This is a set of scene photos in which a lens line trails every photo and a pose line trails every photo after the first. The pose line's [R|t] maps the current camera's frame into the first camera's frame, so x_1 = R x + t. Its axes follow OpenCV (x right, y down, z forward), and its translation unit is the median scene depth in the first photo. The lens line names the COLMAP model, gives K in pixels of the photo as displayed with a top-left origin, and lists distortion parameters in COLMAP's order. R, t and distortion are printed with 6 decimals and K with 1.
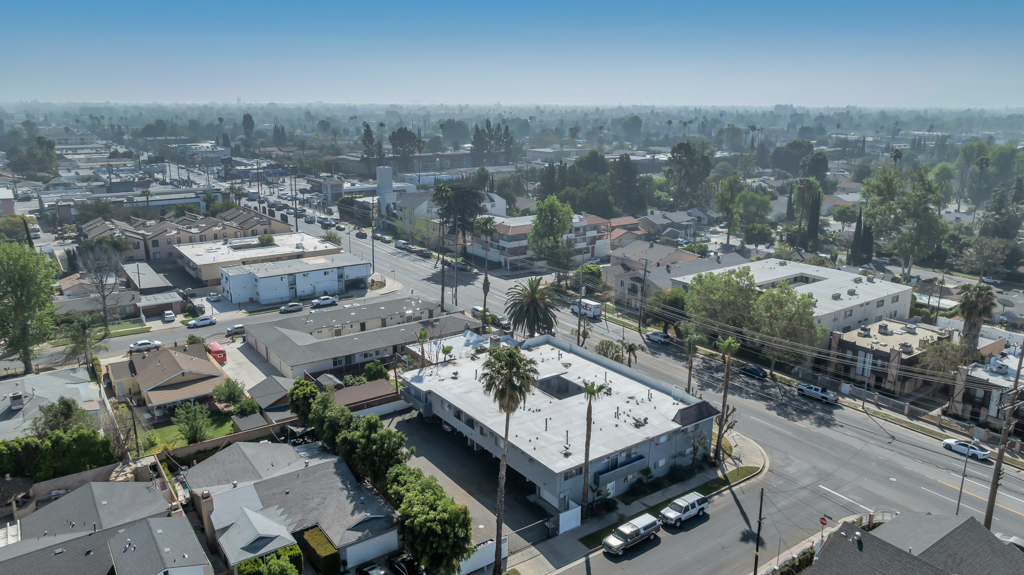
lens RADIAL K [[720.4, 0, 516.5], [0, 720.4, 283.0], [0, 0, 1]] dist [-0.020093, 0.006094]
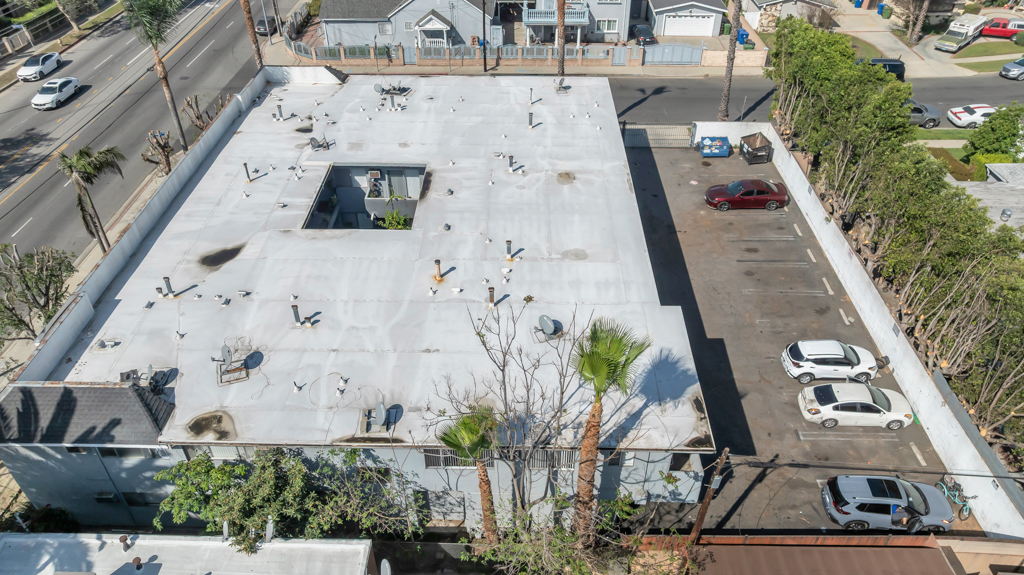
lens RADIAL K [[720.4, 0, 516.5], [0, 720.4, 283.0], [0, 0, 1]] dist [-0.020093, 0.006094]
pose [[-0.802911, -0.366650, 0.470002, -0.208616], [0.144147, 0.645640, 0.749914, -0.111410], [-0.578408, 0.669863, -0.465540, 1.132000]]
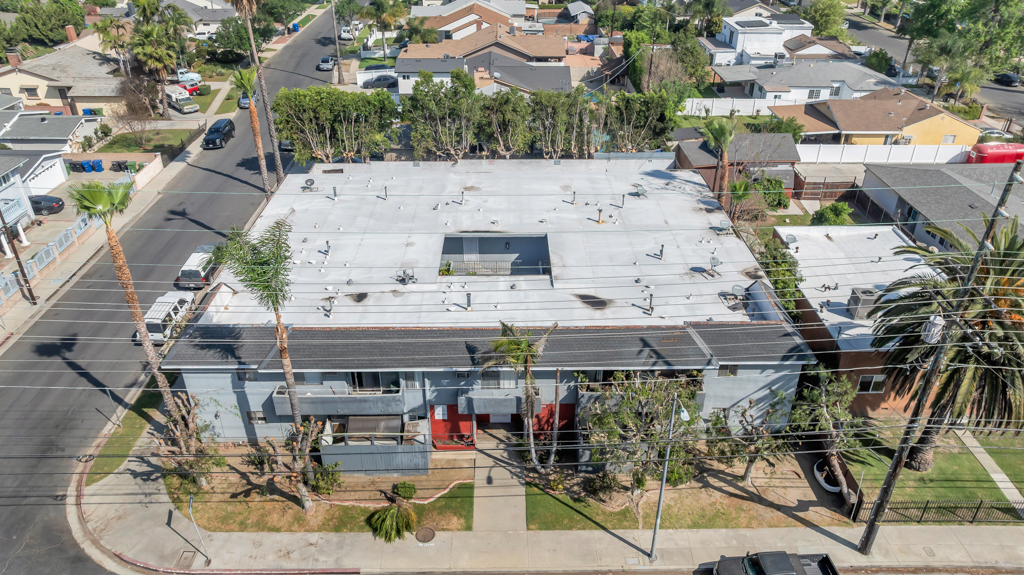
lens RADIAL K [[720.4, 0, 516.5], [0, 720.4, 283.0], [0, 0, 1]] dist [-0.020093, 0.006094]
pose [[-0.570410, 0.406392, -0.713777, 0.398847], [-0.211486, 0.767050, 0.605730, -0.137349], [0.793666, 0.496468, -0.351587, 1.153255]]
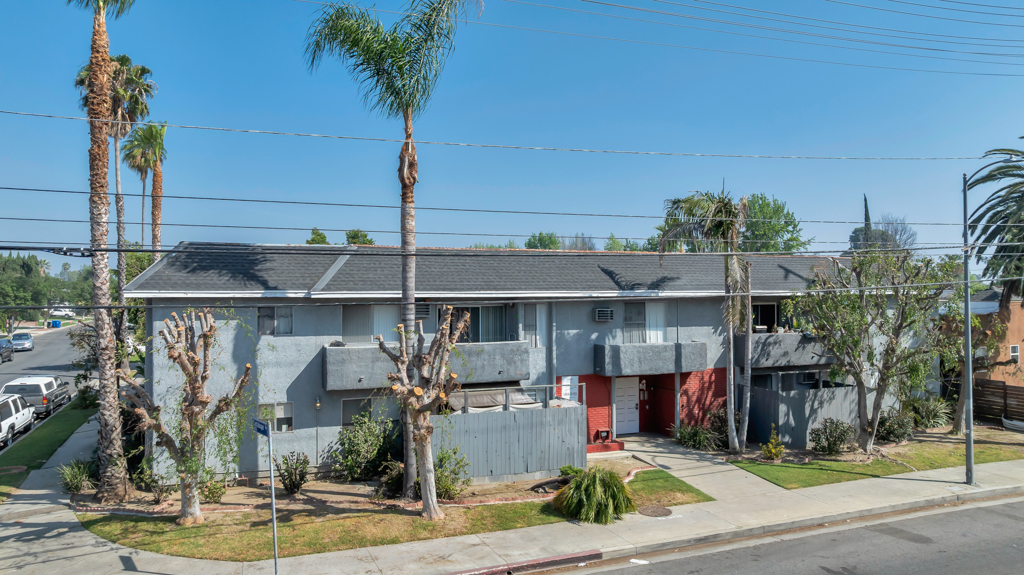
lens RADIAL K [[720.4, 0, 516.5], [0, 720.4, 283.0], [0, 0, 1]] dist [-0.020093, 0.006094]
pose [[-0.229830, -0.014732, -0.973119, 0.428030], [-0.242999, 0.969085, 0.042720, 0.123203], [0.942406, 0.246286, -0.226305, 1.046914]]
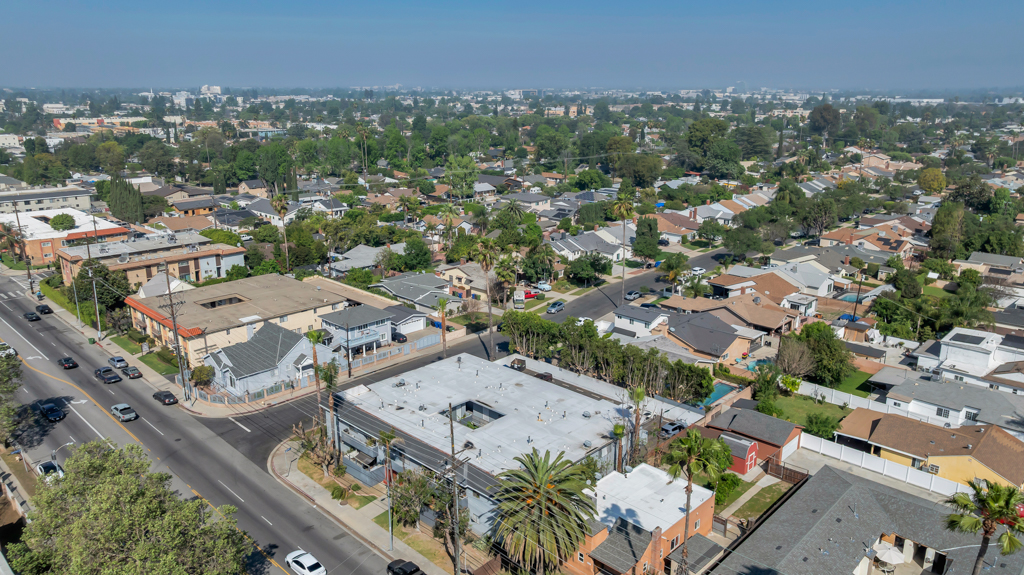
lens RADIAL K [[720.4, 0, 516.5], [0, 720.4, 283.0], [0, 0, 1]] dist [-0.020093, 0.006094]
pose [[-0.982584, 0.038204, -0.181847, 0.164390], [-0.056629, 0.870515, 0.488873, -0.464032], [0.176977, 0.490657, -0.853191, 1.683130]]
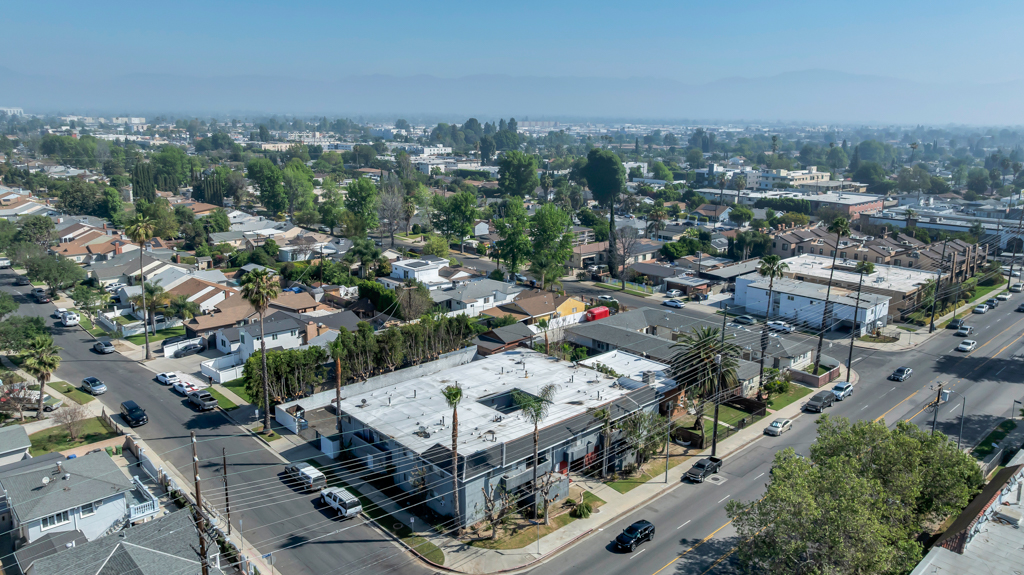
lens RADIAL K [[726.8, 0, 512.0], [0, 726.8, 287.5], [0, 0, 1]] dist [-0.022721, 0.000363]
pose [[0.127560, 0.224036, -0.966197, 0.922413], [-0.256359, 0.948500, 0.186087, -0.171405], [0.958128, 0.223956, 0.178424, 0.769214]]
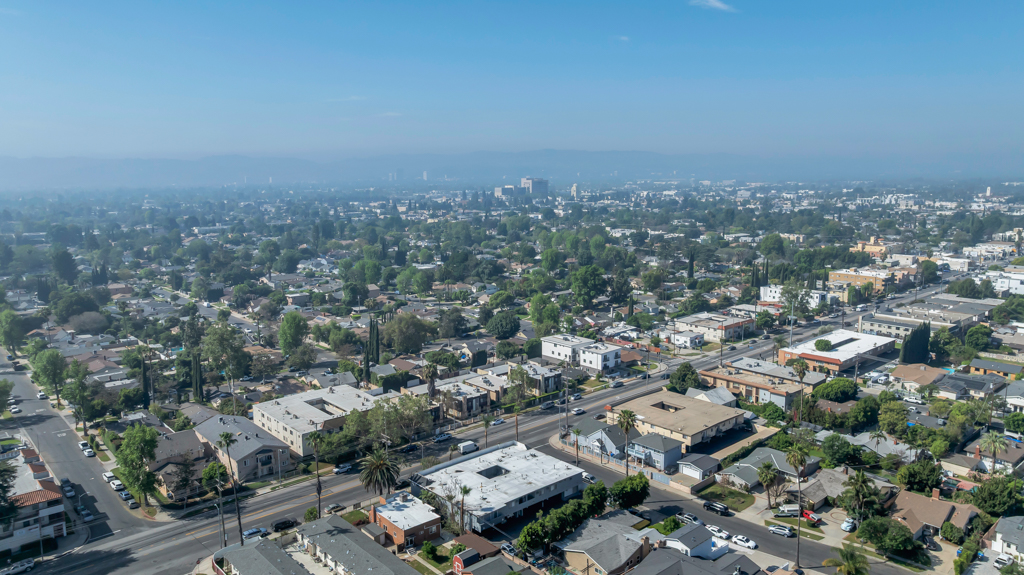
lens RADIAL K [[720.4, 0, 516.5], [0, 720.4, 283.0], [0, 0, 1]] dist [-0.020093, 0.006094]
pose [[-0.110305, -0.157472, 0.981344, -1.606898], [0.252492, 0.950536, 0.180909, -0.605408], [-0.961291, 0.267737, -0.065088, 0.900267]]
